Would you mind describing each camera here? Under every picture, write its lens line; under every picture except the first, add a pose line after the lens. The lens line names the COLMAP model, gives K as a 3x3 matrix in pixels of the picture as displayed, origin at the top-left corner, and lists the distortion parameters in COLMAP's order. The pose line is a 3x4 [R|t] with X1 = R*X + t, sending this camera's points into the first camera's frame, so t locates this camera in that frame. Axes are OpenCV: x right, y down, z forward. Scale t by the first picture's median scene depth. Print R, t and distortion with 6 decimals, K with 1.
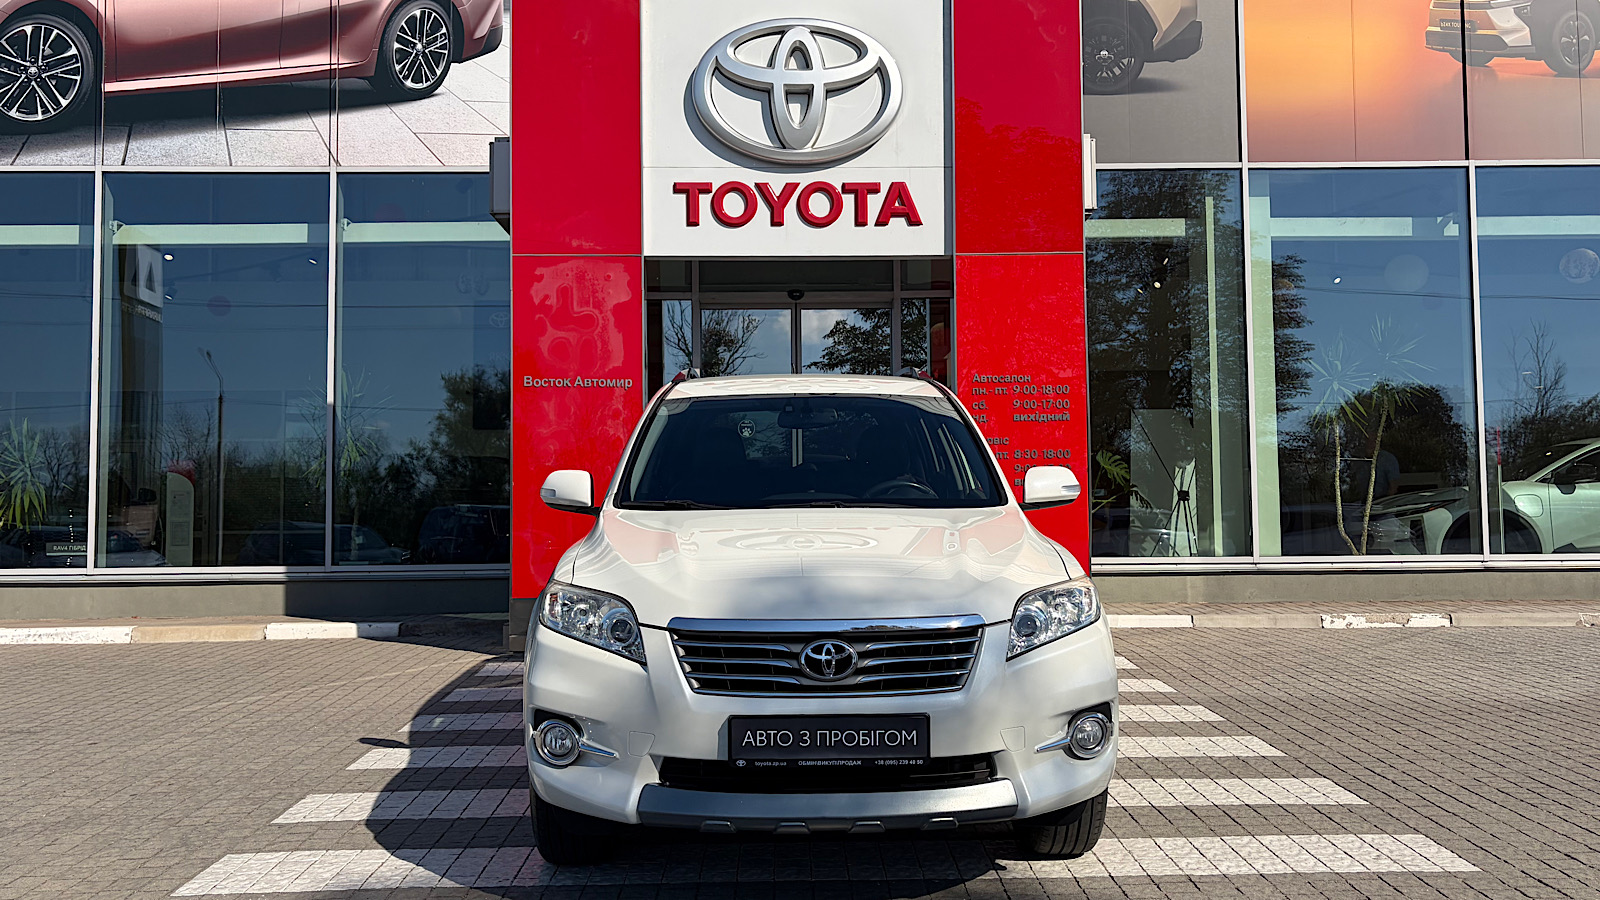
lens RADIAL K [[1282.5, 0, 798.0], [0, 1282.5, 454.1], [0, 0, 1]] dist [0.021542, 0.008512]
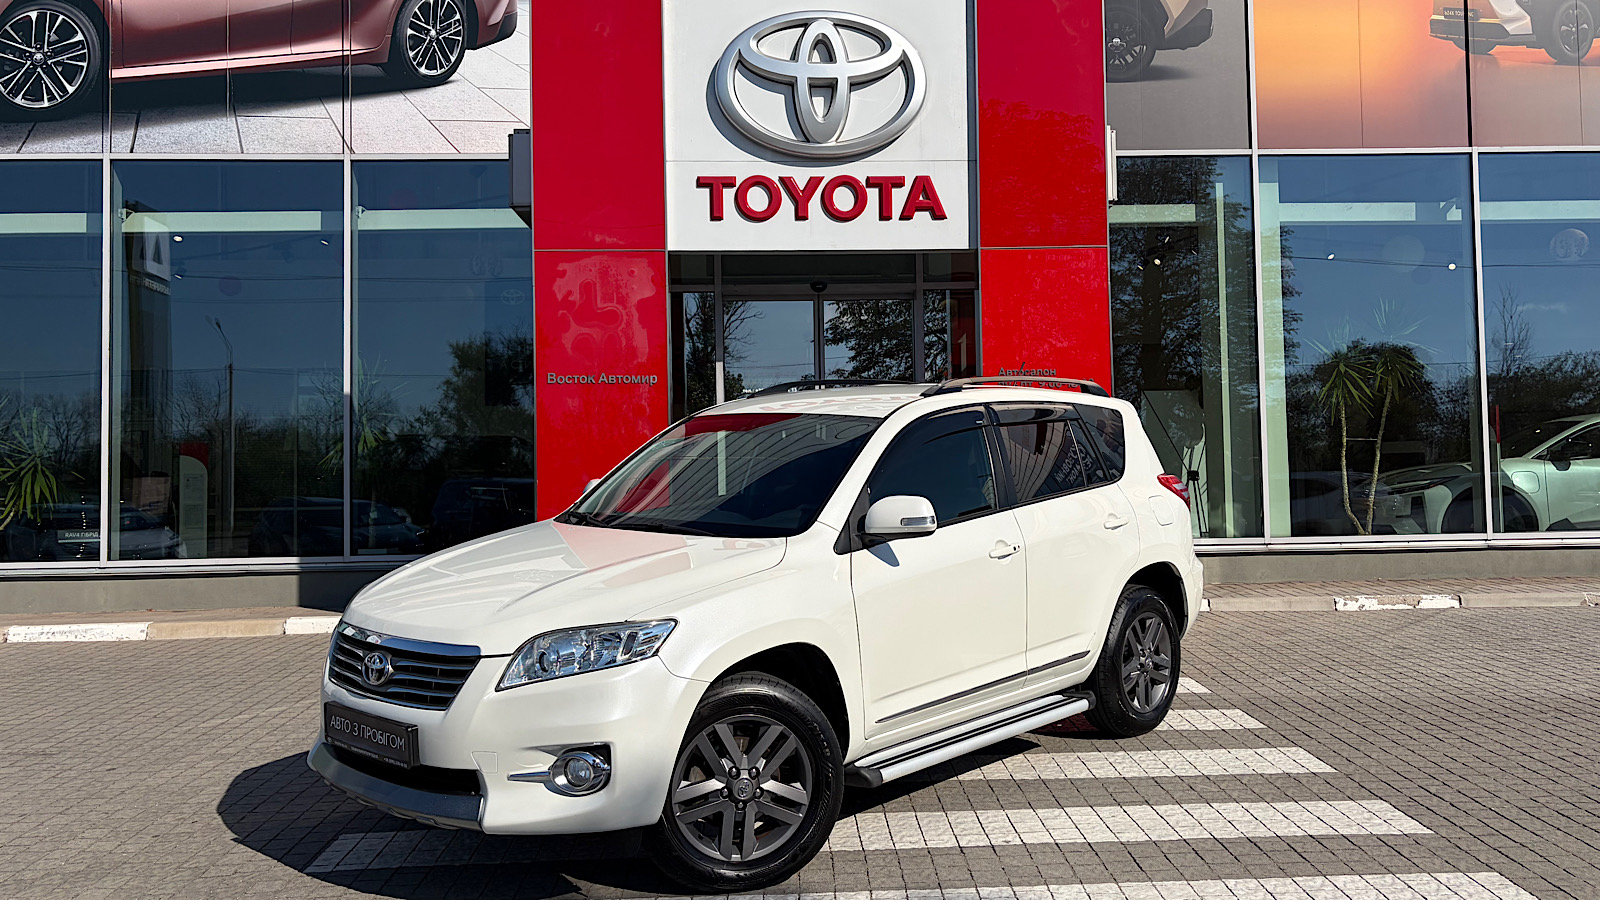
lens RADIAL K [[1241.5, 0, 832.7], [0, 1241.5, 431.2], [0, 0, 1]] dist [0.031040, -0.011512]
pose [[0.999591, -0.007071, 0.027724, -0.016918], [0.006744, 0.999907, 0.011875, -0.021356], [-0.027806, -0.011683, 0.999545, 0.028008]]
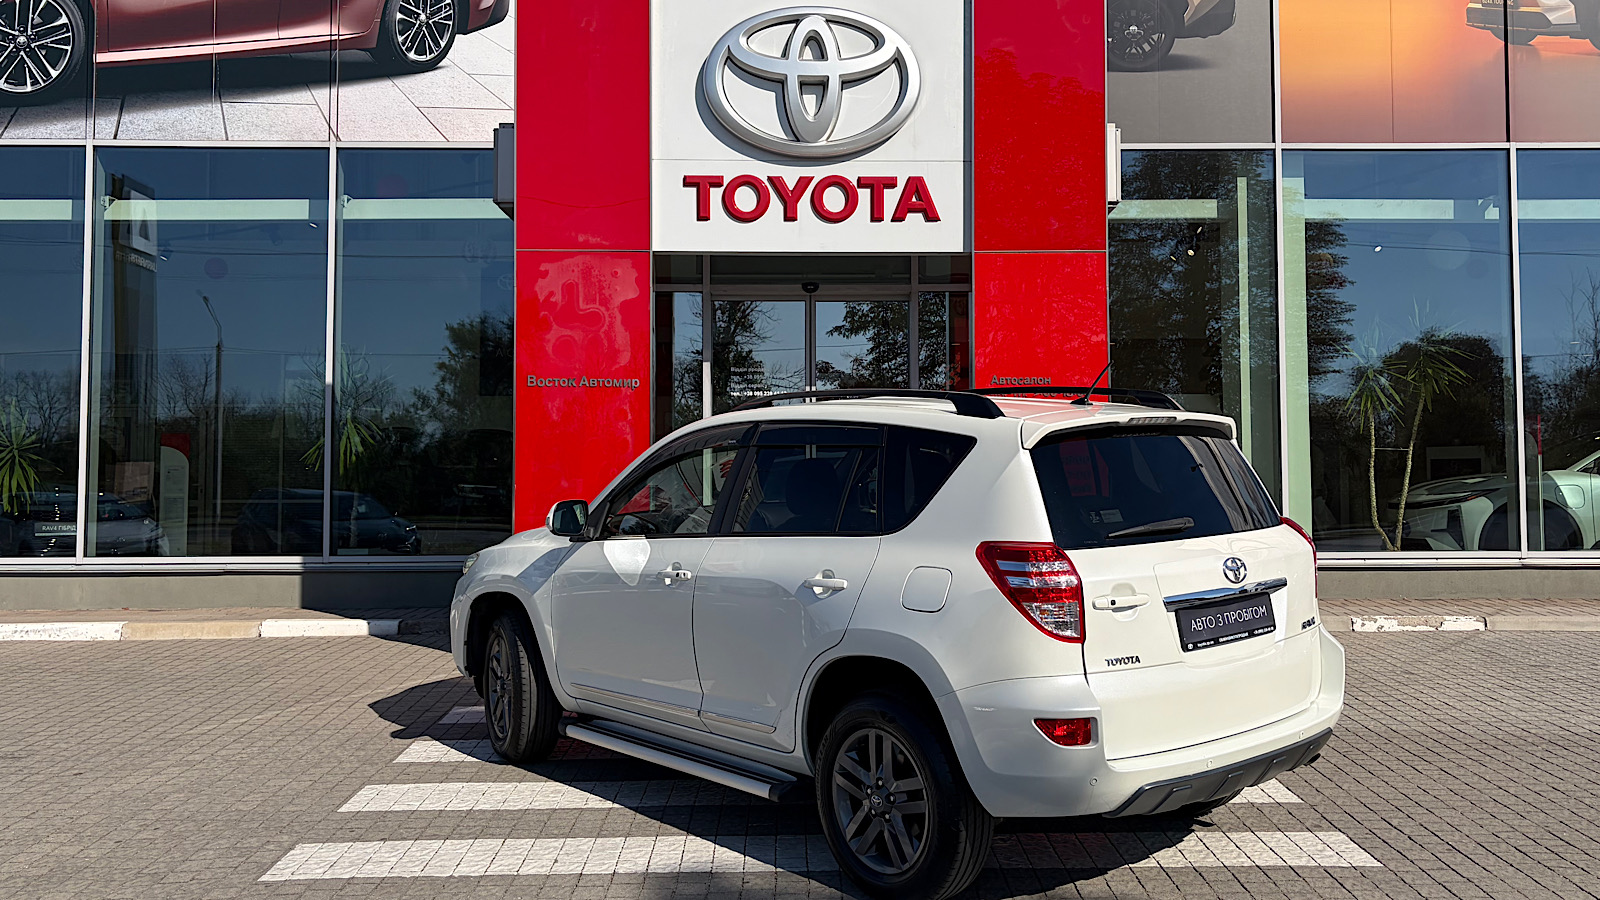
lens RADIAL K [[1334.7, 0, 822.0], [0, 1334.7, 414.0], [0, 0, 1]] dist [0.028021, -0.001664]
pose [[0.999980, 0.006268, 0.000850, 0.006528], [-0.006273, 0.999958, 0.006625, -0.032976], [-0.000808, -0.006630, 0.999978, -0.006991]]
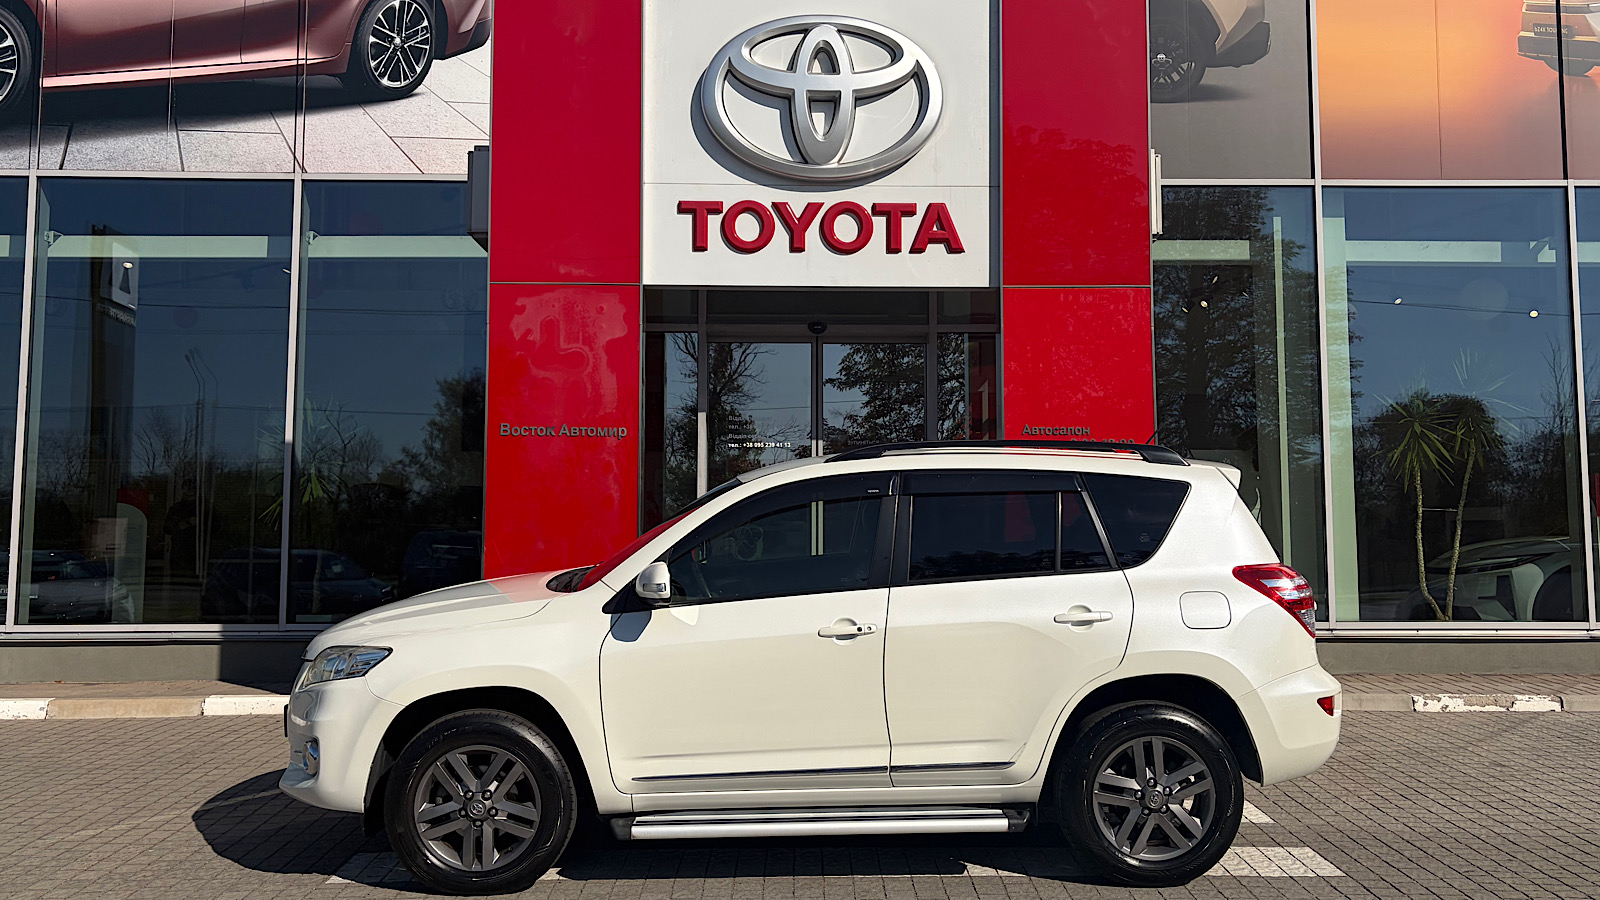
lens RADIAL K [[1338.0, 0, 817.8], [0, 1338.0, 424.9], [0, 0, 1]] dist [0.028117, -0.005934]
pose [[0.999941, 0.009574, 0.005053, -0.004815], [-0.009422, 0.999529, -0.029221, -0.029475], [-0.005330, 0.029172, 0.999560, 0.084544]]
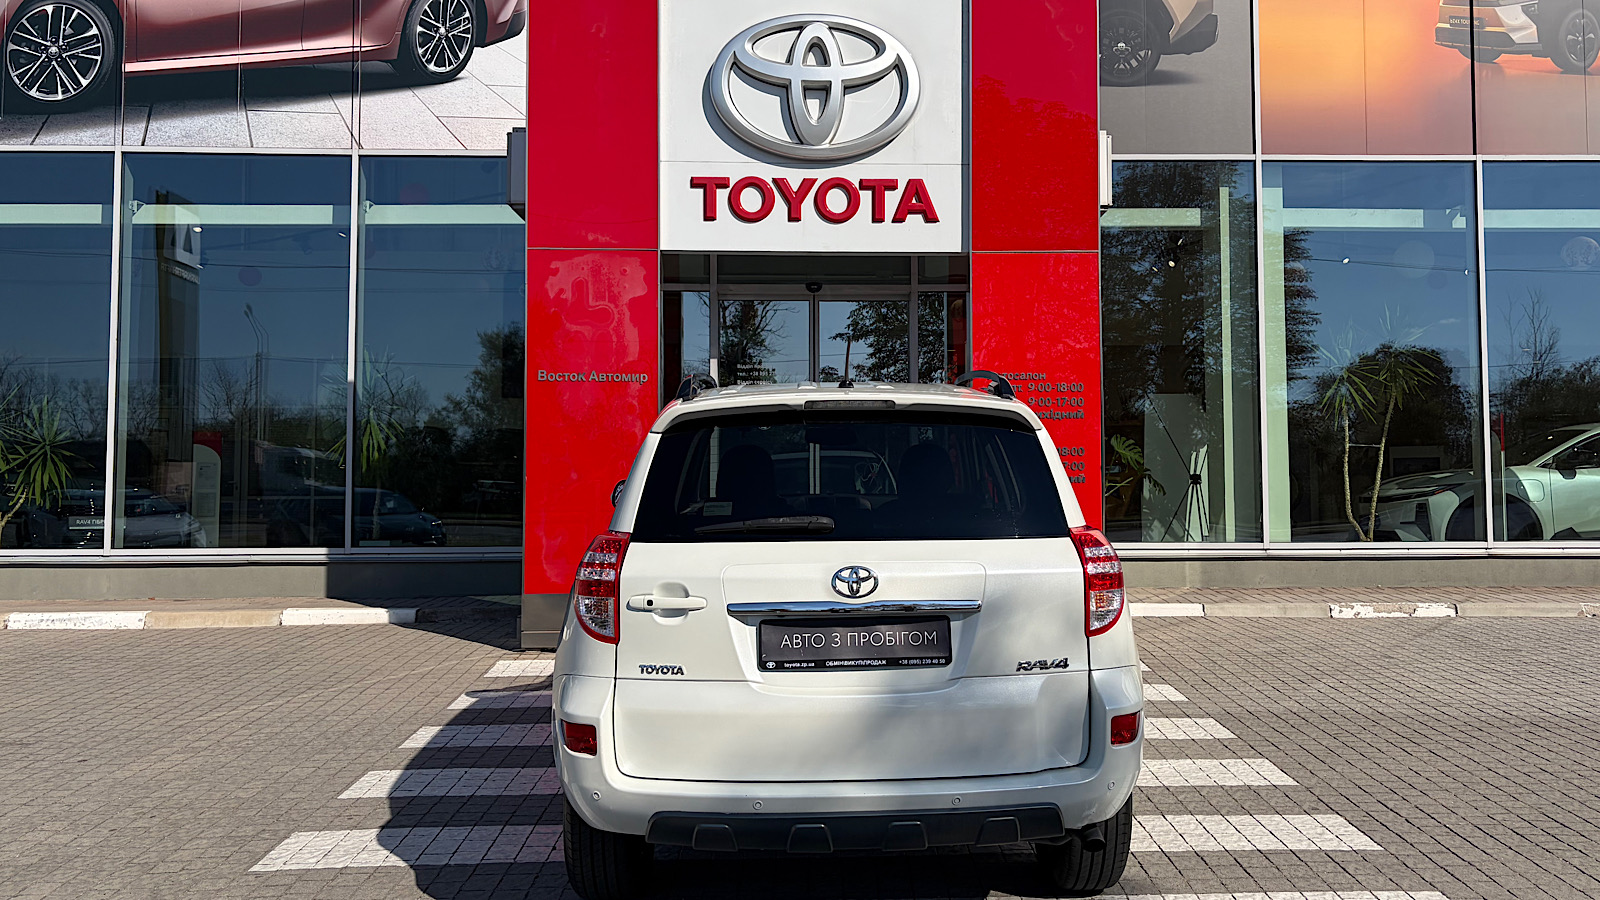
lens RADIAL K [[1237.7, 0, 846.3], [0, 1237.7, 416.1], [0, 0, 1]] dist [0.026690, -0.006148]
pose [[0.999834, 0.006919, 0.016850, 0.007718], [-0.006986, 0.999968, 0.003952, -0.025445], [-0.016822, -0.004069, 0.999850, 0.027875]]
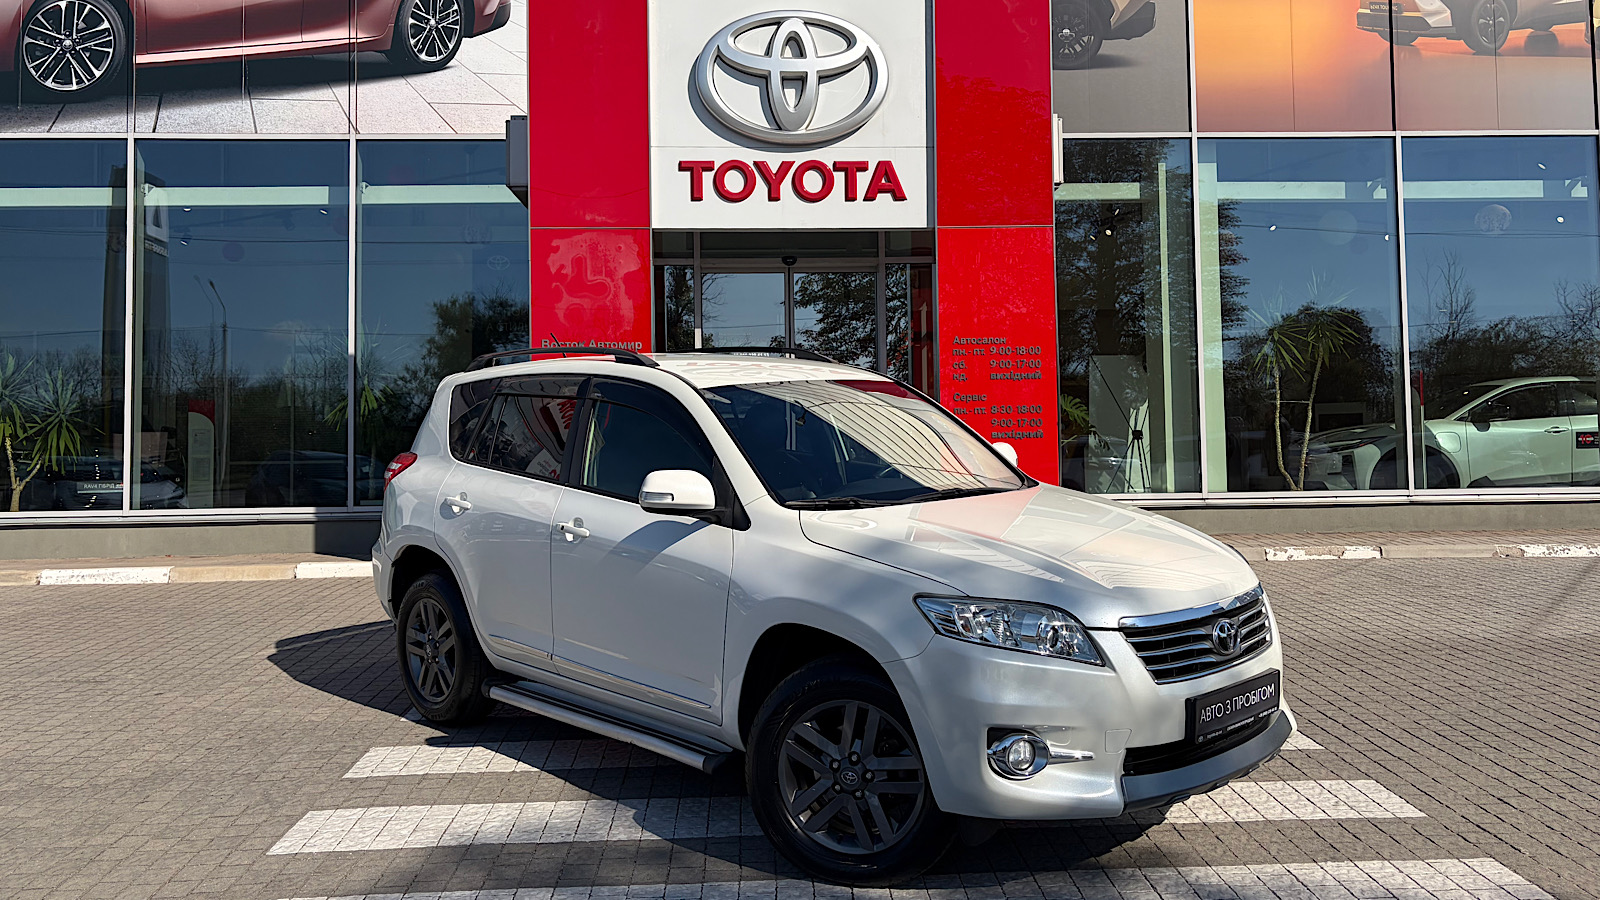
lens RADIAL K [[1199.0, 0, 799.9], [0, 1199.0, 383.2], [0, 0, 1]] dist [0.031222, -0.007419]
pose [[0.999629, -0.003110, 0.027050, -0.018957], [0.002931, 0.999974, 0.006637, -0.024873], [-0.027070, -0.006556, 0.999612, -0.018235]]
